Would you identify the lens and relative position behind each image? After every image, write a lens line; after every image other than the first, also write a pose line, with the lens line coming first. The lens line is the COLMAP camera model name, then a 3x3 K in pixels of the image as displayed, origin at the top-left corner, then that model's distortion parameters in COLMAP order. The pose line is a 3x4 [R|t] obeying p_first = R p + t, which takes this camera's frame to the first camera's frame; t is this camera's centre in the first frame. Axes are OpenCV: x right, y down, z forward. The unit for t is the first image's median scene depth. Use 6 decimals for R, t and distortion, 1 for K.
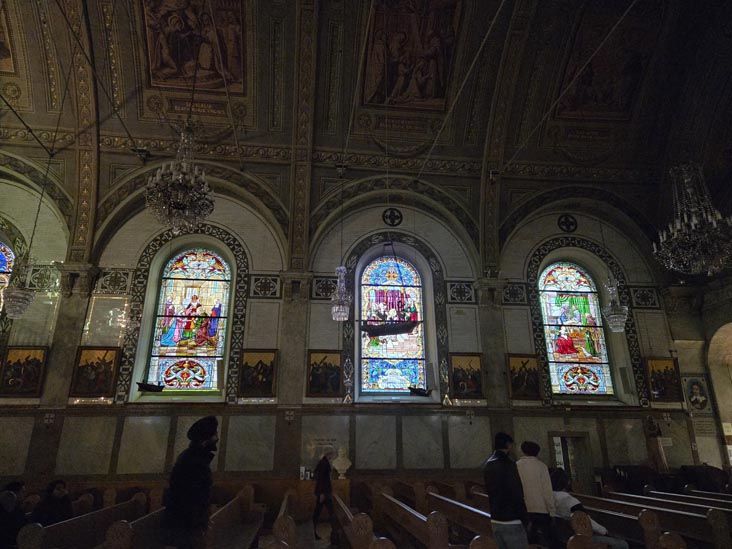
lens RADIAL K [[518.0, 0, 357.4], [0, 518.0, 274.0], [0, 0, 1]] dist [0.077498, -0.058228]
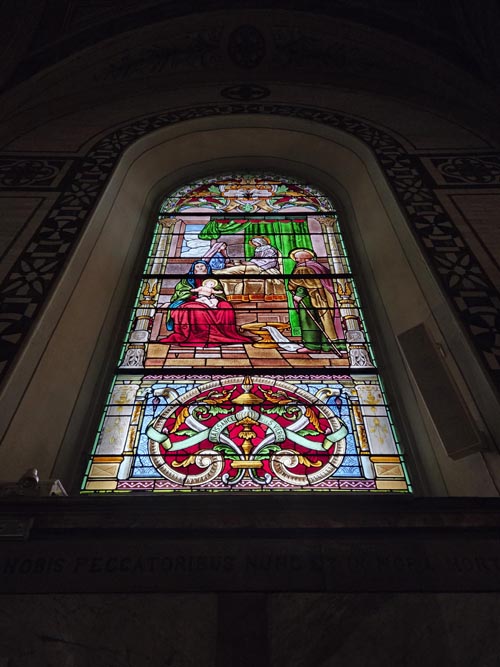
lens RADIAL K [[472.0, 0, 253.7], [0, 472.0, 329.7], [0, 0, 1]] dist [0.077498, -0.058228]
pose [[0.994760, -0.078440, -0.065577, 0.439021], [0.037248, 0.875356, -0.482042, 0.253750], [0.095215, 0.477073, 0.873691, 0.806266]]
